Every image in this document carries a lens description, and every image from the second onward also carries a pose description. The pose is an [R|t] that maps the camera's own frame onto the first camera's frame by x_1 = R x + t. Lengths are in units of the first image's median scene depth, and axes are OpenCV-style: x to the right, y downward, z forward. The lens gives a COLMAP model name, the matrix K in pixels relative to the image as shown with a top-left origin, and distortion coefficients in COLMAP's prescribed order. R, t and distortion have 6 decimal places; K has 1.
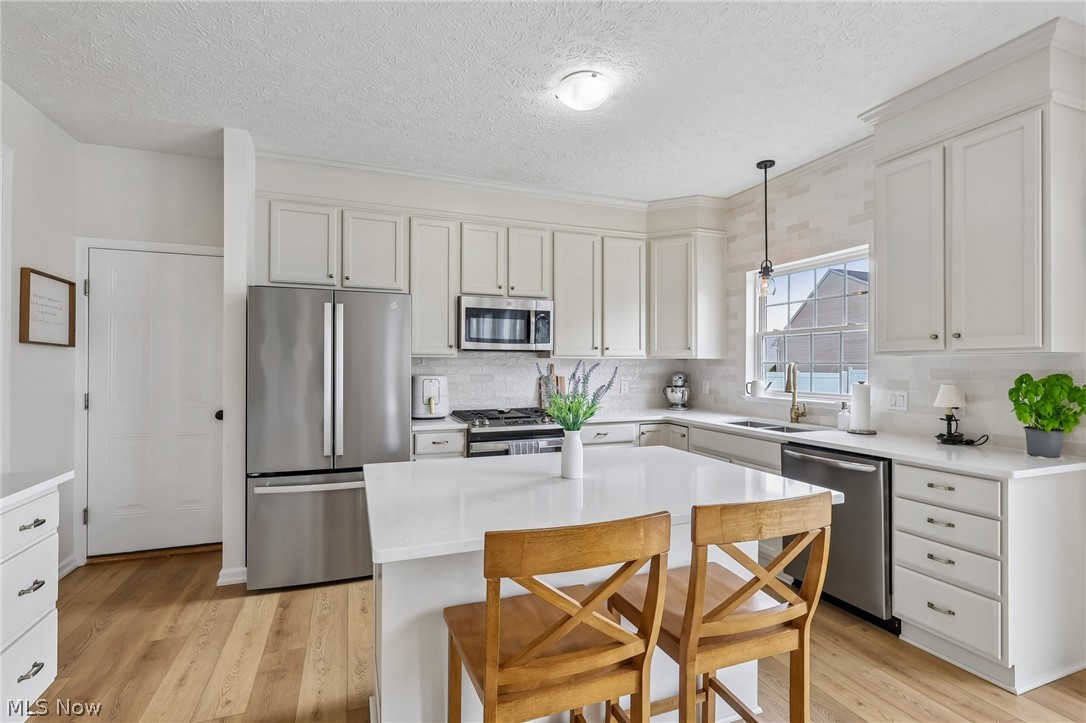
lens RADIAL K [[504.1, 0, 542.5], [0, 504.1, 365.2], [0, 0, 1]] dist [-0.003101, 0.001151]
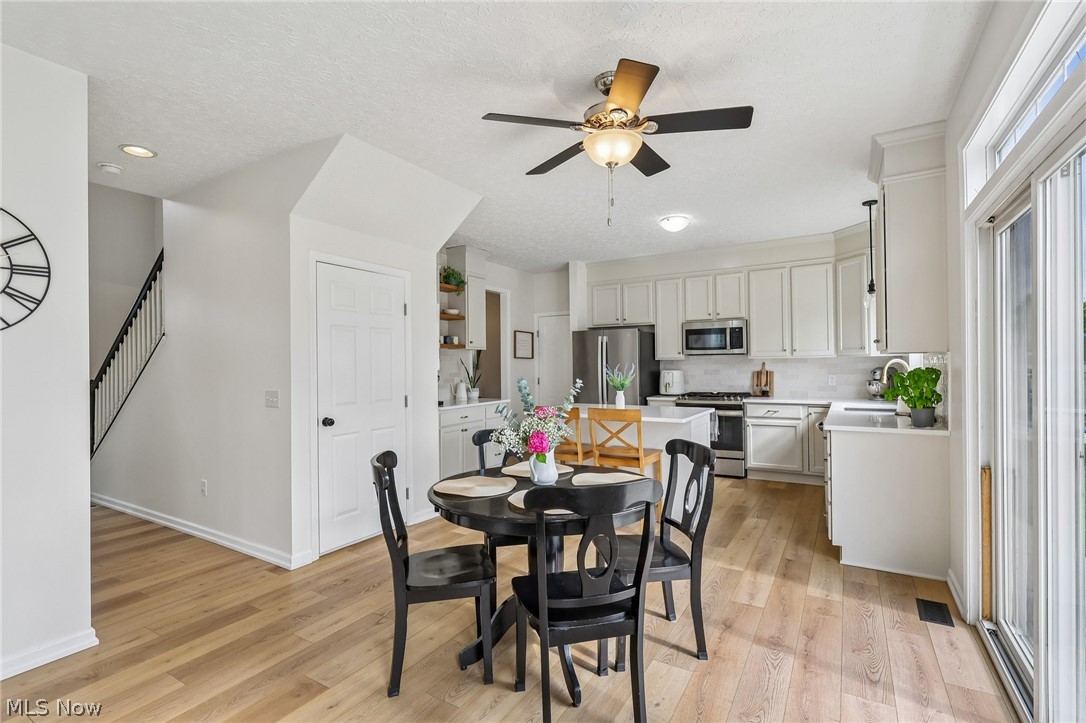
lens RADIAL K [[504.1, 0, 542.3], [0, 504.1, 364.8], [0, 0, 1]] dist [-0.003101, 0.001151]
pose [[0.611132, -0.008725, -0.791480, 0.842742], [0.012171, 0.999925, -0.001626, -0.000688], [0.791435, -0.008640, 0.611192, -0.383860]]
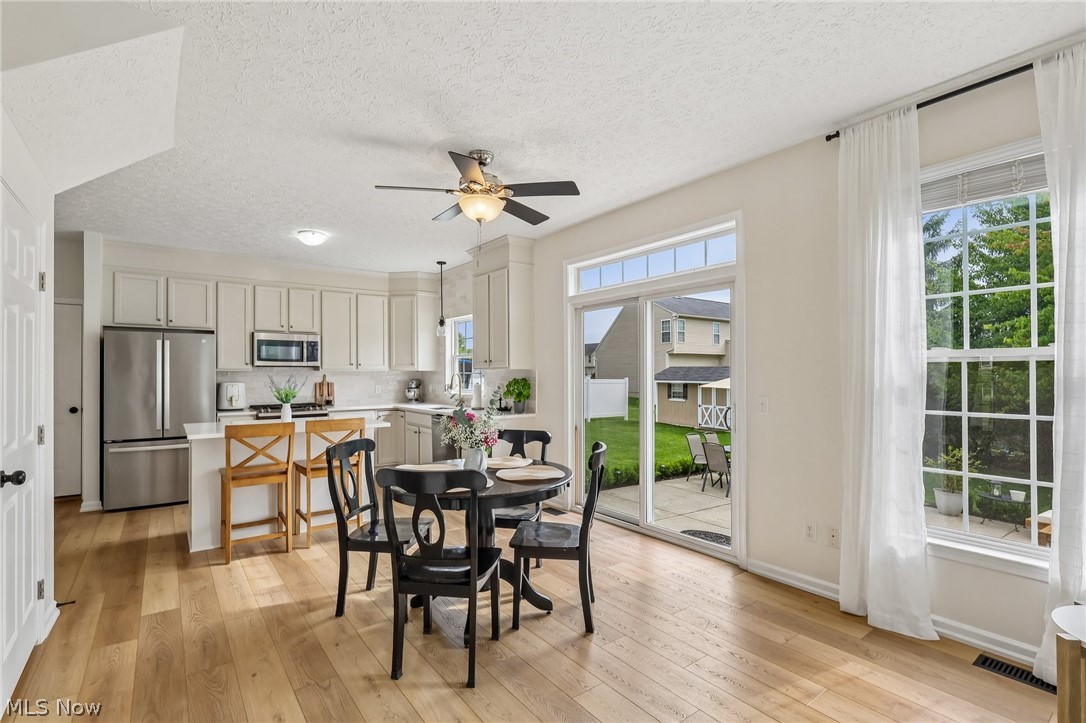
lens RADIAL K [[504.1, 0, 541.6], [0, 504.1, 370.8], [0, 0, 1]] dist [-0.003101, 0.001151]
pose [[0.961673, -0.003277, 0.274179, 0.262555], [0.004635, 0.999980, -0.004304, -0.004561], [-0.274160, 0.005410, 0.961669, -0.740692]]
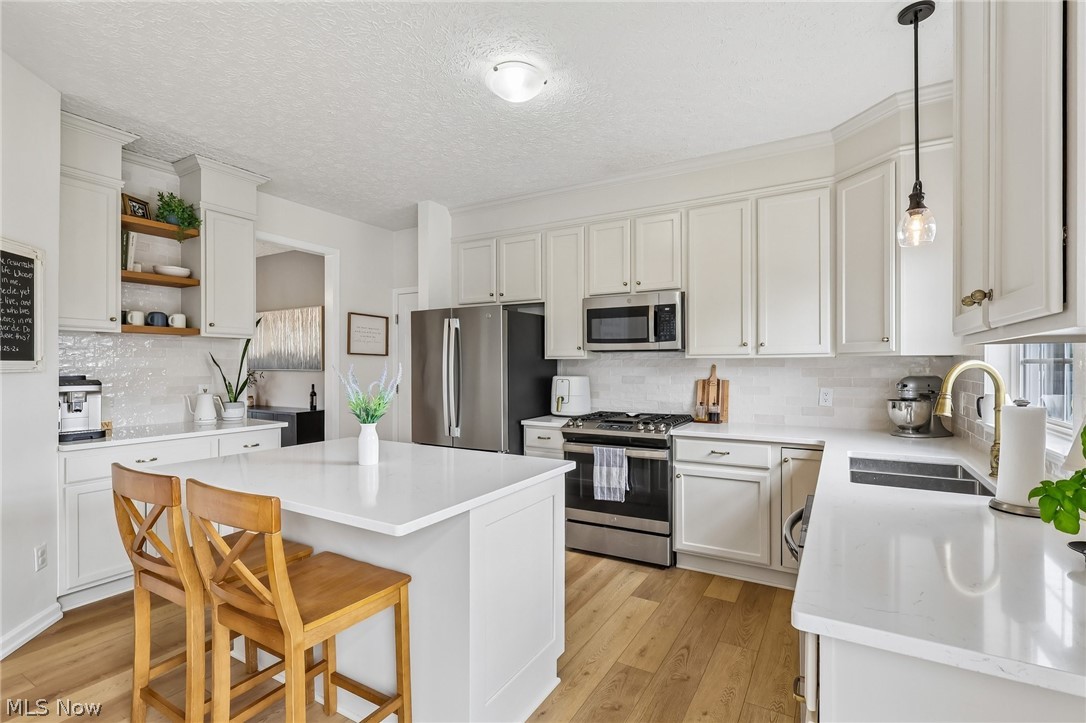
lens RADIAL K [[504.1, 0, 545.4], [0, 504.1, 367.8], [0, 0, 1]] dist [-0.003101, 0.001151]
pose [[0.623254, 0.001937, -0.782017, 0.563091], [0.000552, 0.999996, 0.002917, -0.000005], [0.782019, -0.002250, 0.623250, 0.288866]]
